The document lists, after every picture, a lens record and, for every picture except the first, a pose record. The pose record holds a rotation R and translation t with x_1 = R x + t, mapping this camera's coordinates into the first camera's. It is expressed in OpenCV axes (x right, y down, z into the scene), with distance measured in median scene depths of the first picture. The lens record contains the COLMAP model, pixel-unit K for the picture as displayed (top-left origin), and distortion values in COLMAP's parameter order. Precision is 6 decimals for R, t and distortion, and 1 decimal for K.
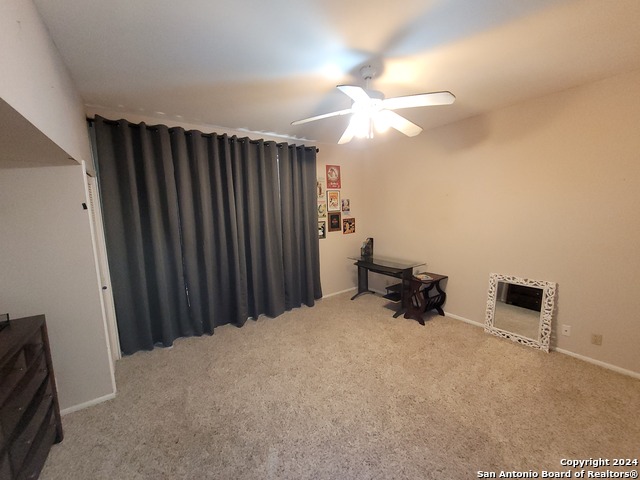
lens RADIAL K [[250.4, 0, 319.9], [0, 250.4, 242.6], [0, 0, 1]] dist [-0.007004, -0.000533]
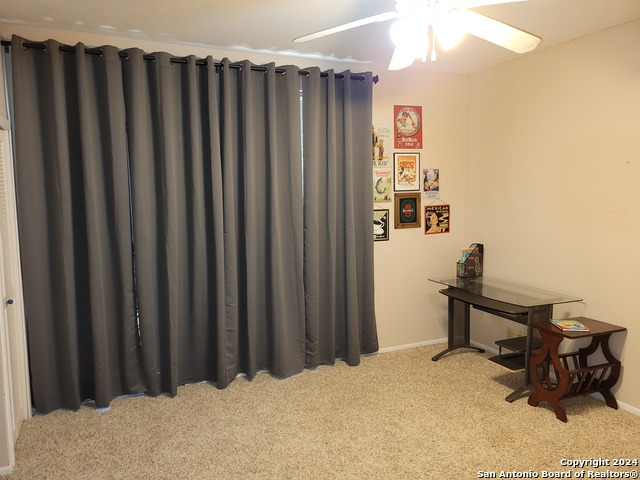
lens RADIAL K [[481.2, 0, 319.1], [0, 481.2, 238.4], [0, 0, 1]] dist [0.047745, -0.041539]
pose [[0.979751, 0.039759, -0.196232, 0.110277], [-0.044478, 0.998816, -0.019703, 0.005621], [0.195216, 0.028032, 0.980360, -0.058359]]
